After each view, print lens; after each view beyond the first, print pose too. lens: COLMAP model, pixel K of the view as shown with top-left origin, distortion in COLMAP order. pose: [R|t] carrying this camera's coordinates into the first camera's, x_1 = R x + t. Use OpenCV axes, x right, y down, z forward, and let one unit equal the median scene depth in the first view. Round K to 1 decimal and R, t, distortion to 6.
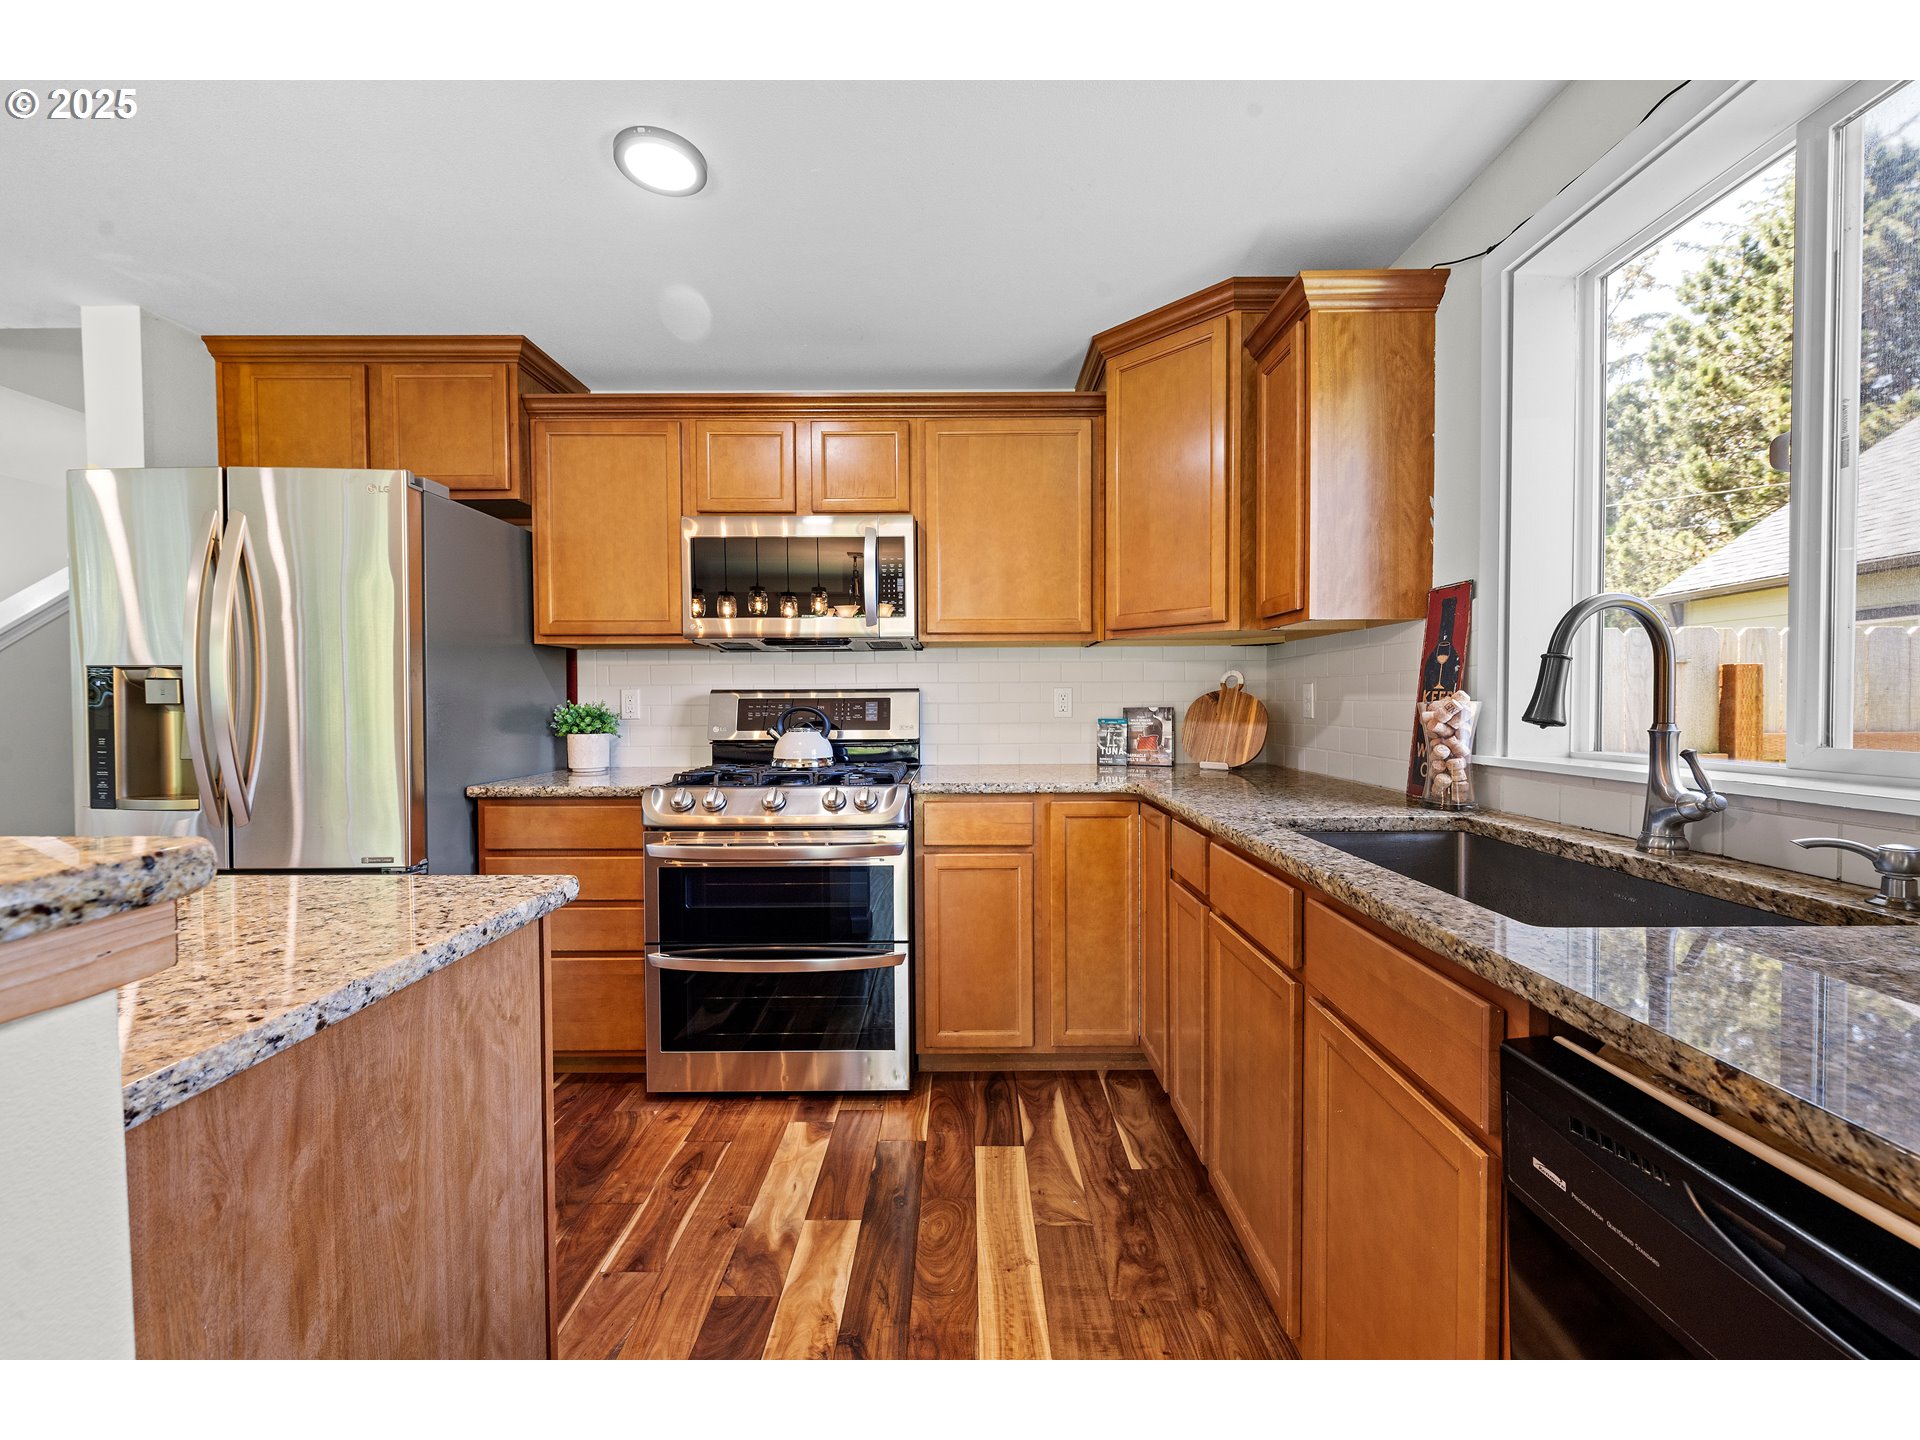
lens RADIAL K [[753.8, 0, 964.5], [0, 753.8, 718.0], [0, 0, 1]] dist [0.000137, -0.000270]
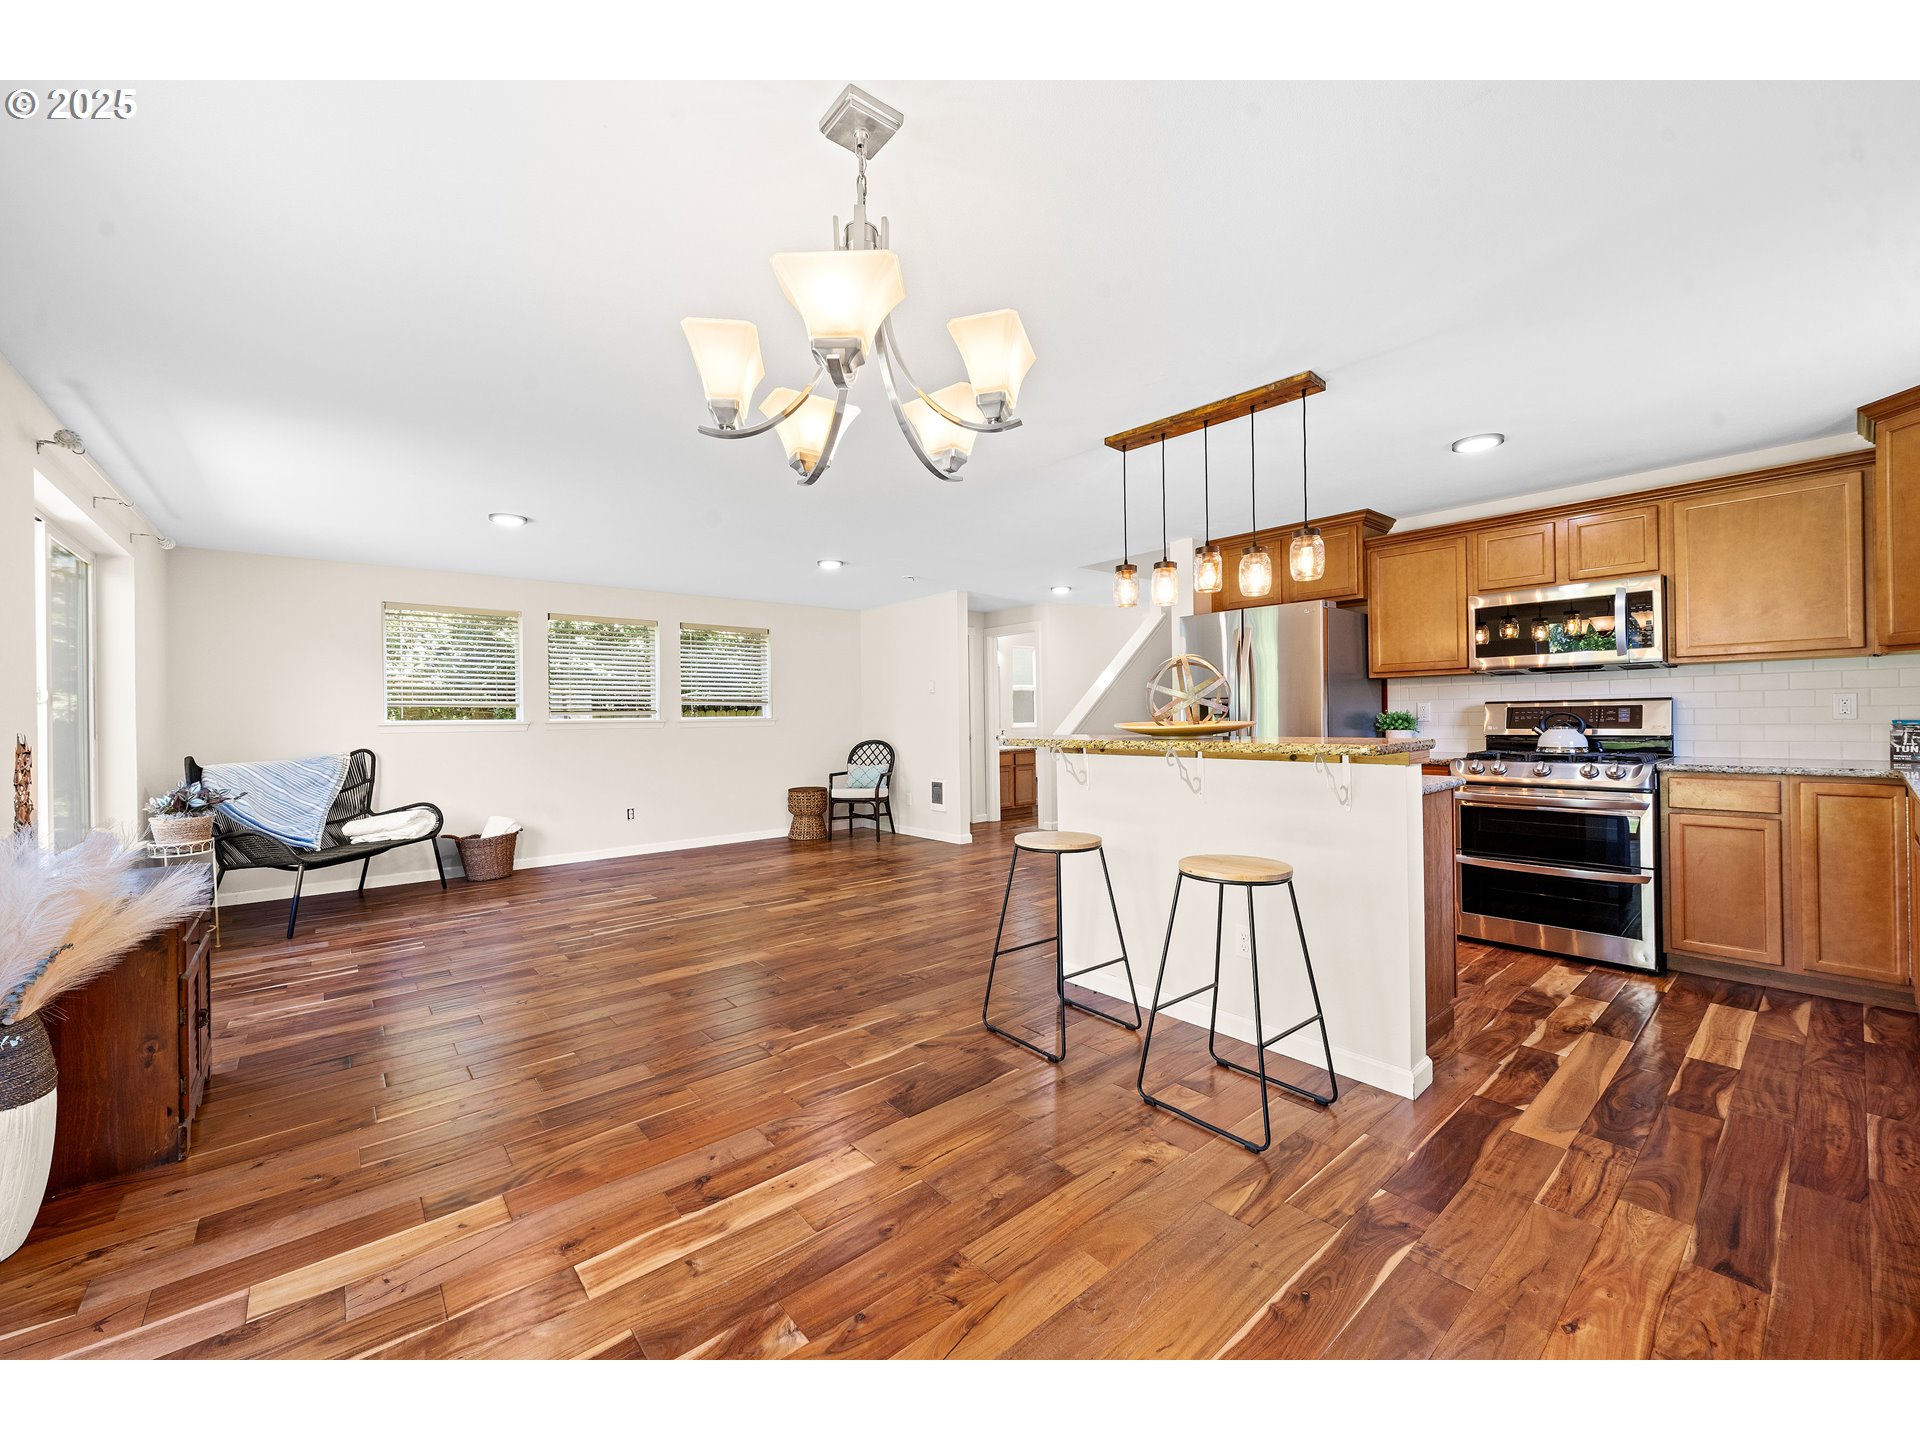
lens RADIAL K [[753.8, 0, 964.5], [0, 753.8, 718.0], [0, 0, 1]] dist [0.000137, -0.000270]
pose [[0.649273, -0.005958, -0.760532, 0.167657], [-0.003280, 0.999938, -0.010633, 0.018031], [0.760549, 0.009398, 0.649213, -0.958701]]
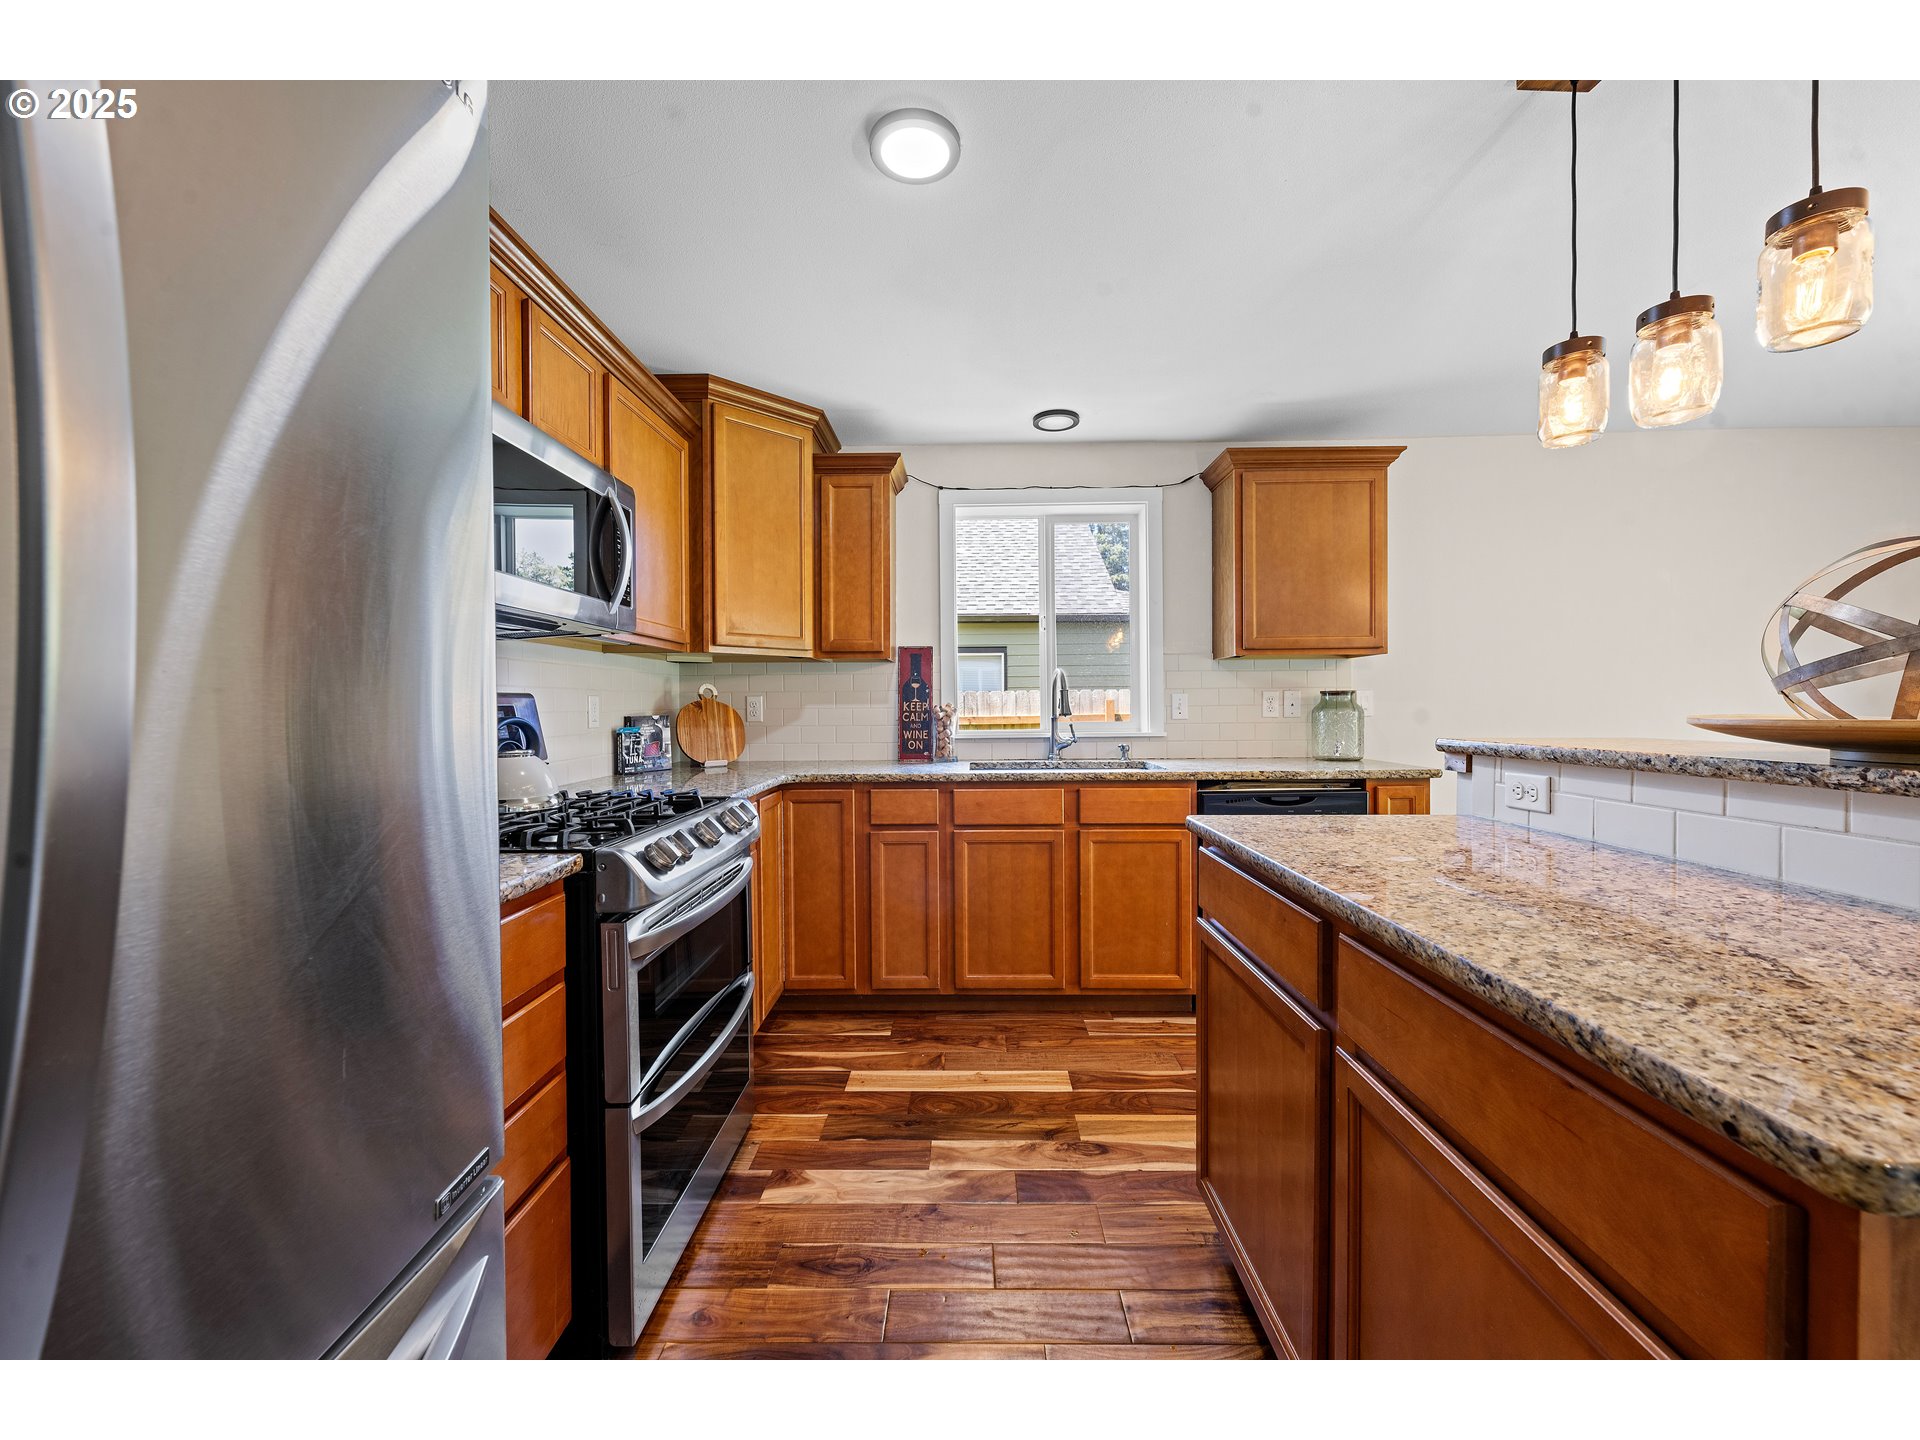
lens RADIAL K [[753.8, 0, 964.5], [0, 753.8, 718.0], [0, 0, 1]] dist [0.000137, -0.000270]
pose [[0.003457, -0.008501, 0.999958, -0.977971], [0.030895, 0.999487, 0.008391, -0.007328], [-0.999517, 0.030865, 0.003718, 0.683507]]
